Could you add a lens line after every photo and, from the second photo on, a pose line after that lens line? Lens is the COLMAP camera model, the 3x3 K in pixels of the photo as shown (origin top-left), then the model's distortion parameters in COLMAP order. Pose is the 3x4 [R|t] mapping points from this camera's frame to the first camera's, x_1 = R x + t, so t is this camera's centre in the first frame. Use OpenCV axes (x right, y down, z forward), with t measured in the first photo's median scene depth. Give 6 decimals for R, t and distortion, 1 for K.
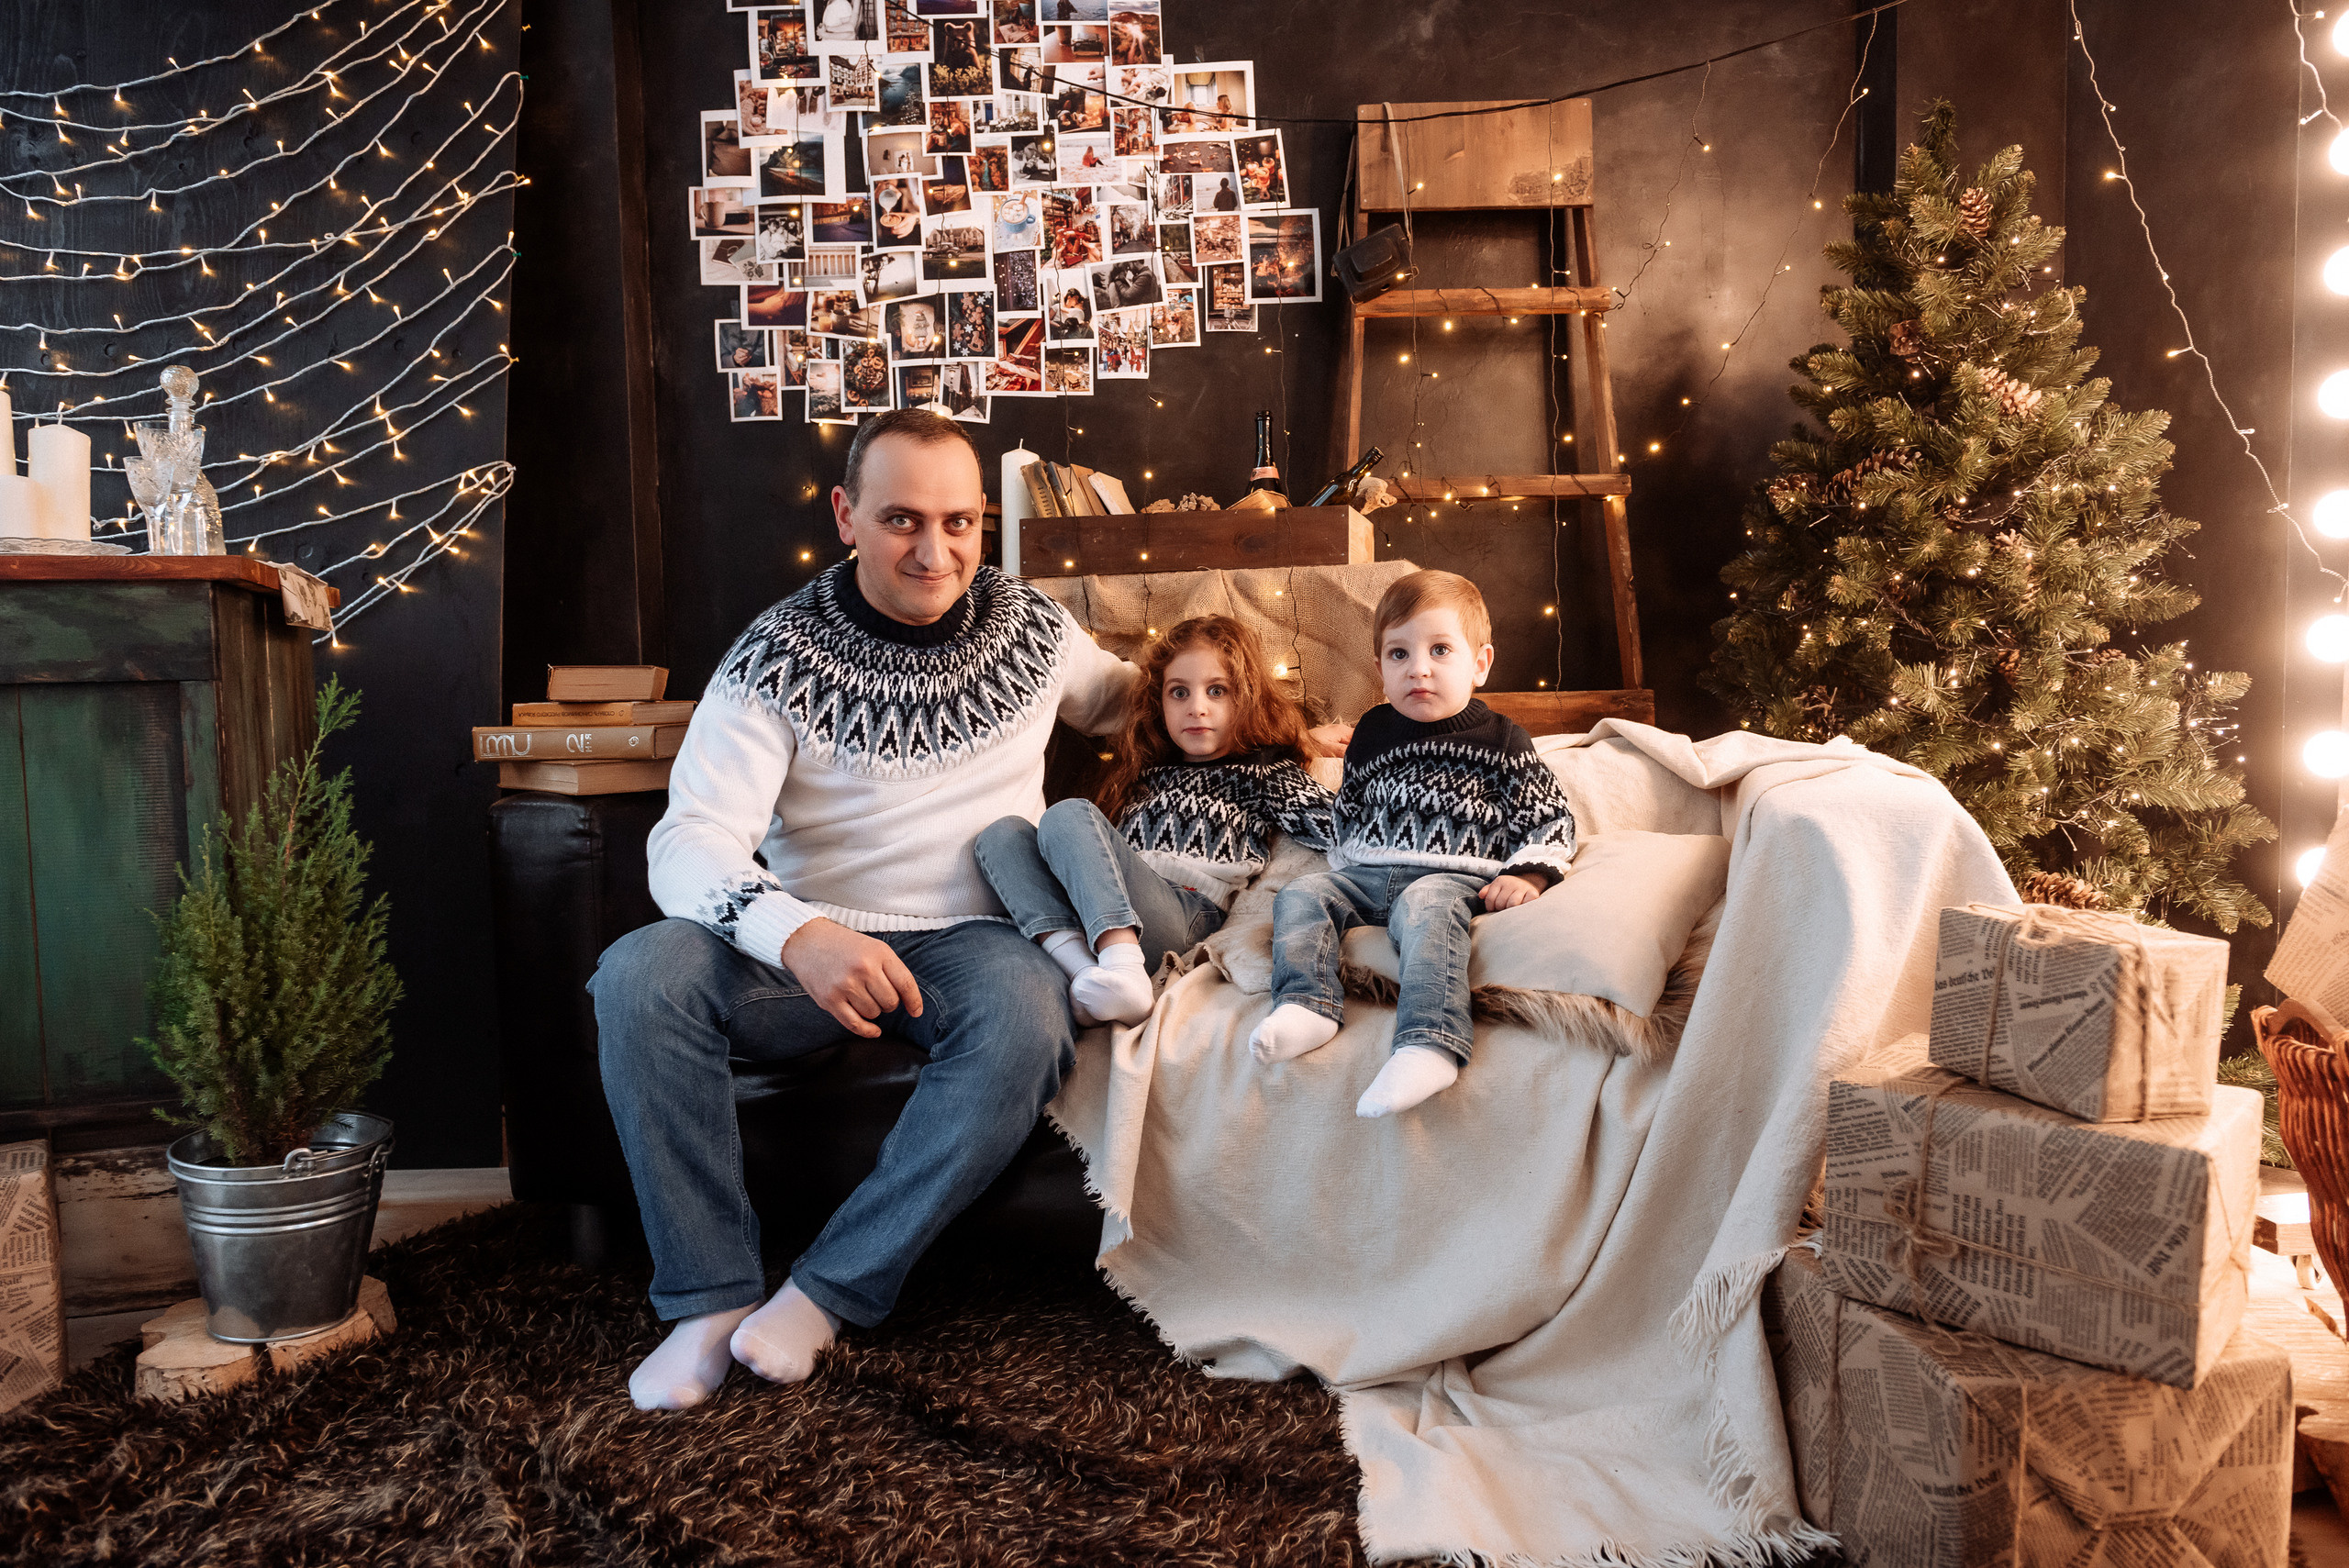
lens RADIAL K [[1613.9, 0, 1194.4], [0, 1613.9, 790.6], [0, 0, 1]] dist [0.004776, -0.004920]
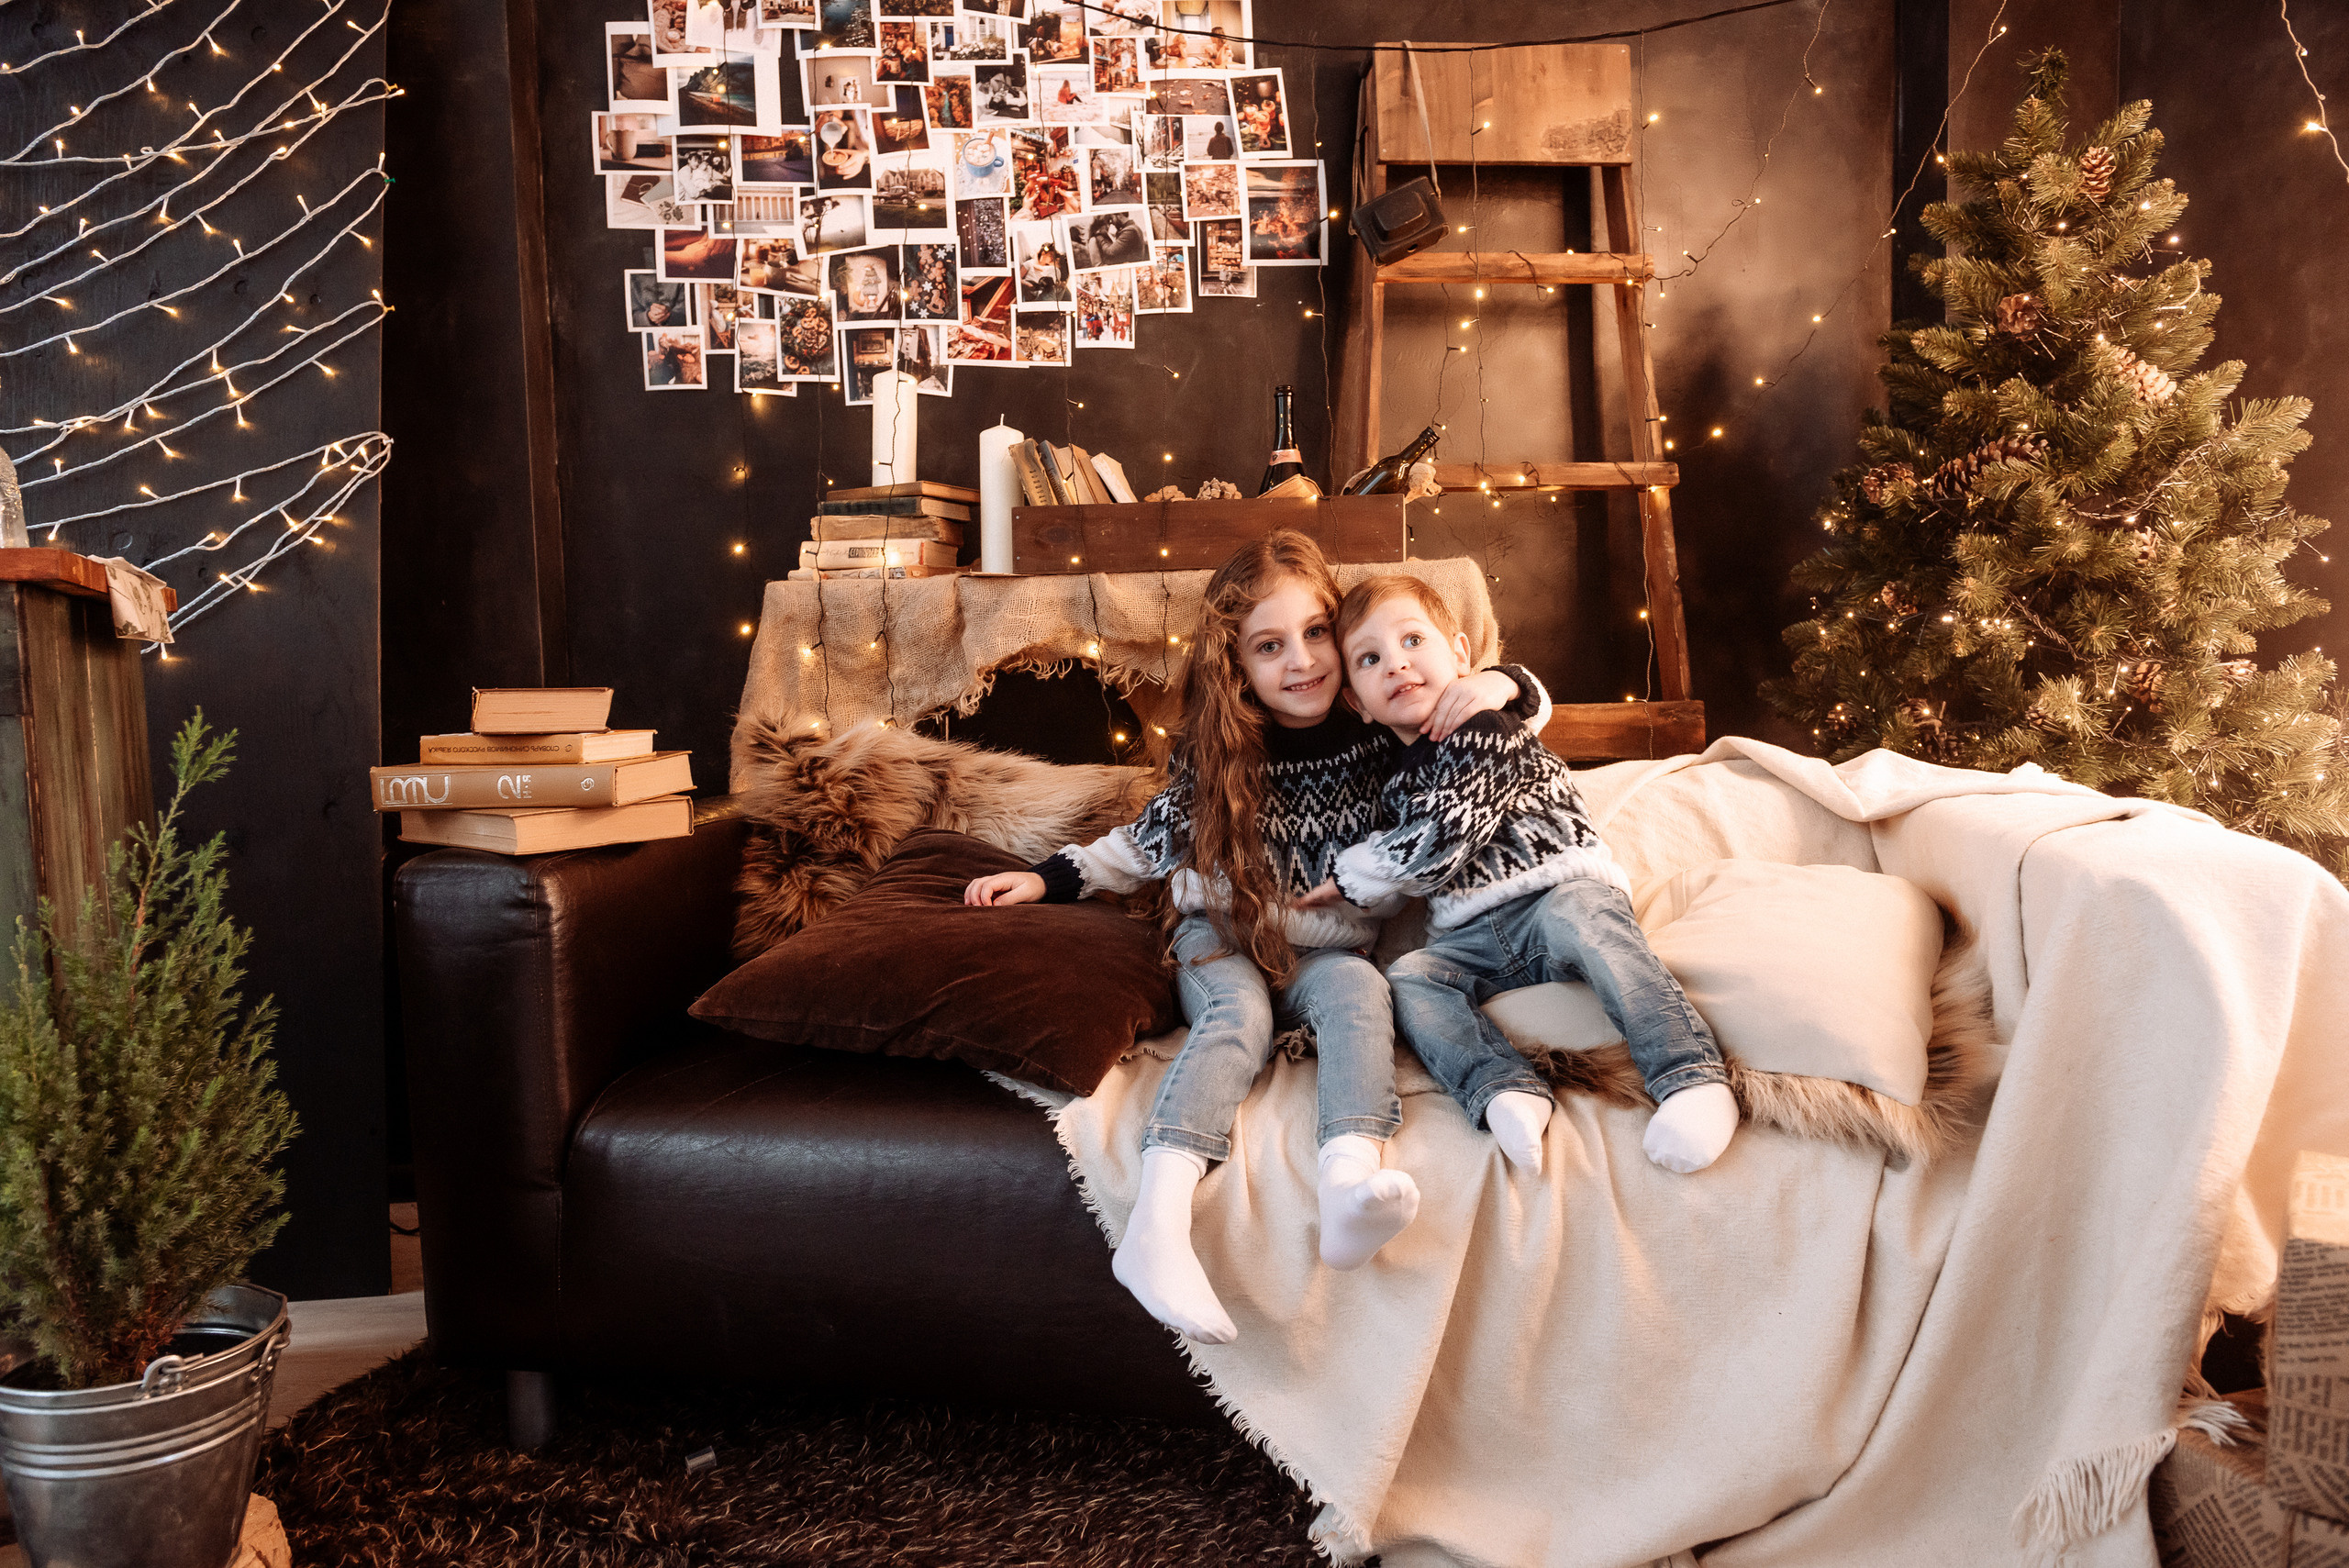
lens RADIAL K [[1574.5, 0, 1175.6], [0, 1574.5, 790.0], [0, 0, 1]] dist [-0.000055, -0.001194]
pose [[0.994083, -0.011964, 0.107966, -0.112220], [0.010962, 0.999891, 0.009872, -0.025184], [-0.108072, -0.008630, 0.994106, 0.157923]]
